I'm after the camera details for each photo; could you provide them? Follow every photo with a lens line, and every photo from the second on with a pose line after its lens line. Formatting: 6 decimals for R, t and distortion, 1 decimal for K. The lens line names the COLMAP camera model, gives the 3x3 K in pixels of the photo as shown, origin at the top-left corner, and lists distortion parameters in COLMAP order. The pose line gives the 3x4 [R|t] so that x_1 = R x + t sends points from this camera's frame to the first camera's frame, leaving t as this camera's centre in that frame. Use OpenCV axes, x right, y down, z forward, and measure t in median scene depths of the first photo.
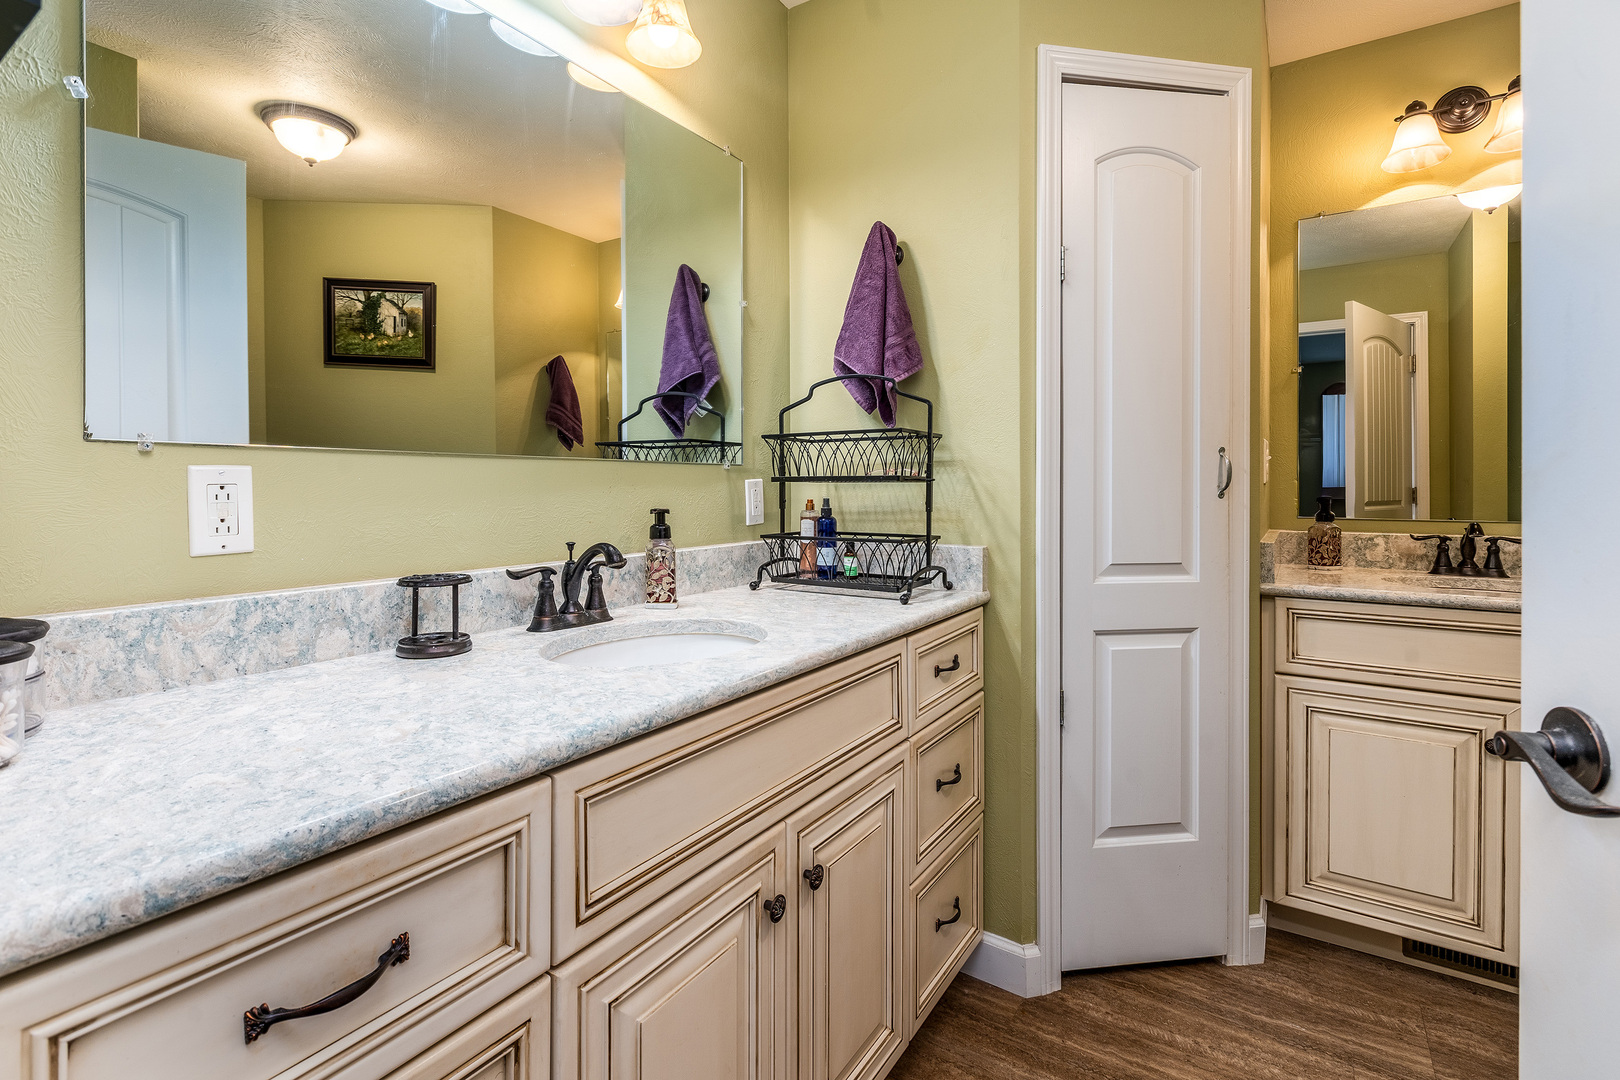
lens RADIAL K [[778.2, 0, 816.5], [0, 778.2, 489.2], [0, 0, 1]] dist [-0.018046, -0.000028]
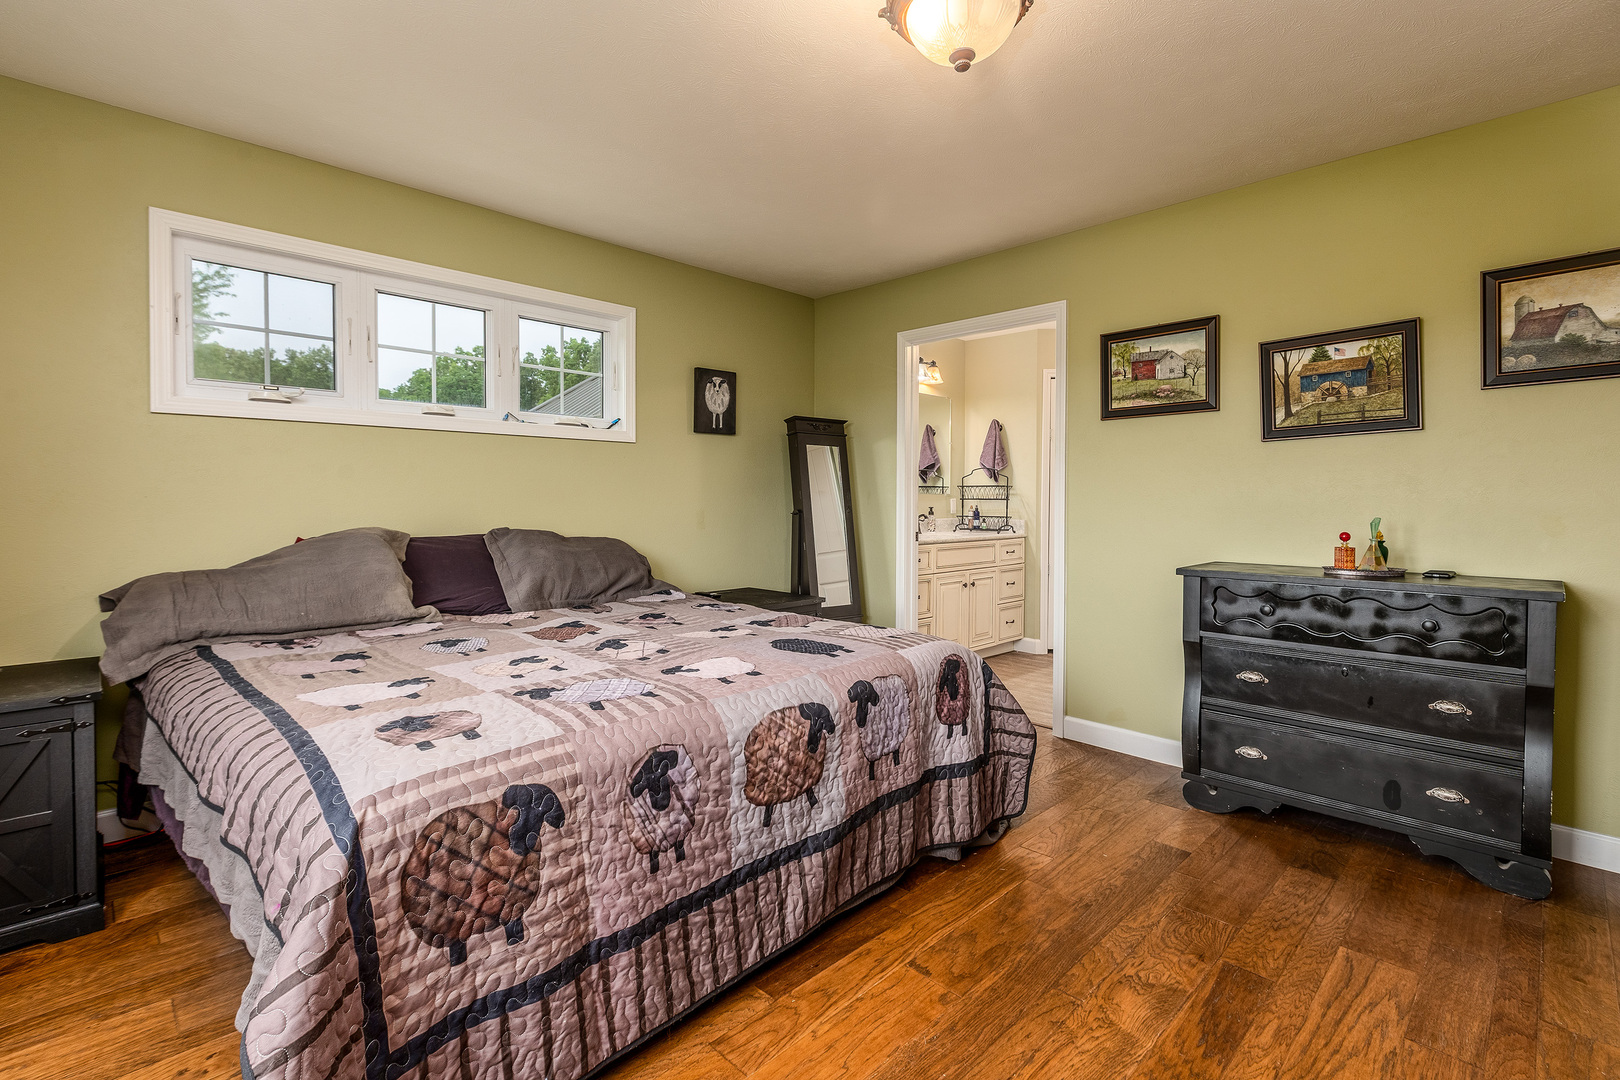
lens RADIAL K [[725.7, 0, 808.0], [0, 725.7, 518.9], [0, 0, 1]] dist [0.001236, 0.000352]
pose [[0.970637, 0.008691, -0.240392, 0.061264], [-0.004653, 0.999838, 0.017361, 0.020220], [0.240504, -0.015733, 0.970521, -2.215501]]
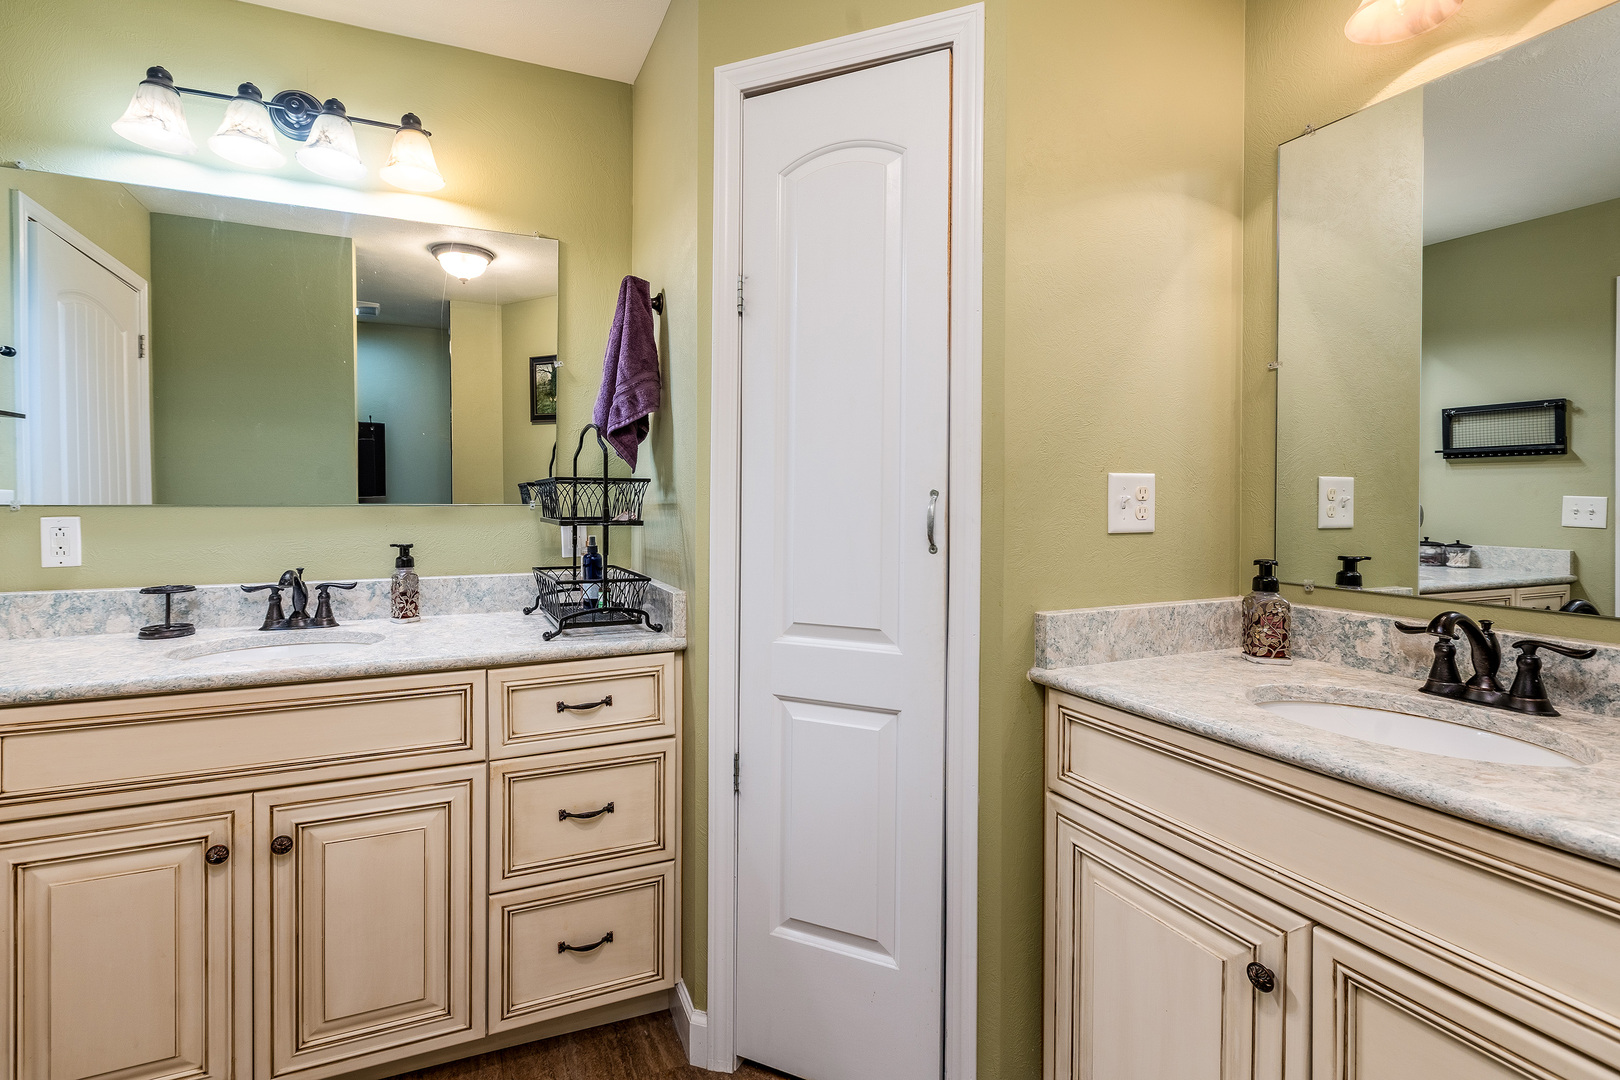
lens RADIAL K [[753.8, 0, 807.3], [0, 753.8, 500.6], [0, 0, 1]] dist [0.000689, -0.007727]
pose [[0.829138, 0.006435, -0.559007, 0.890192], [-0.006904, 0.999975, 0.001272, -0.045203], [0.559001, 0.002805, 0.829162, 0.293100]]
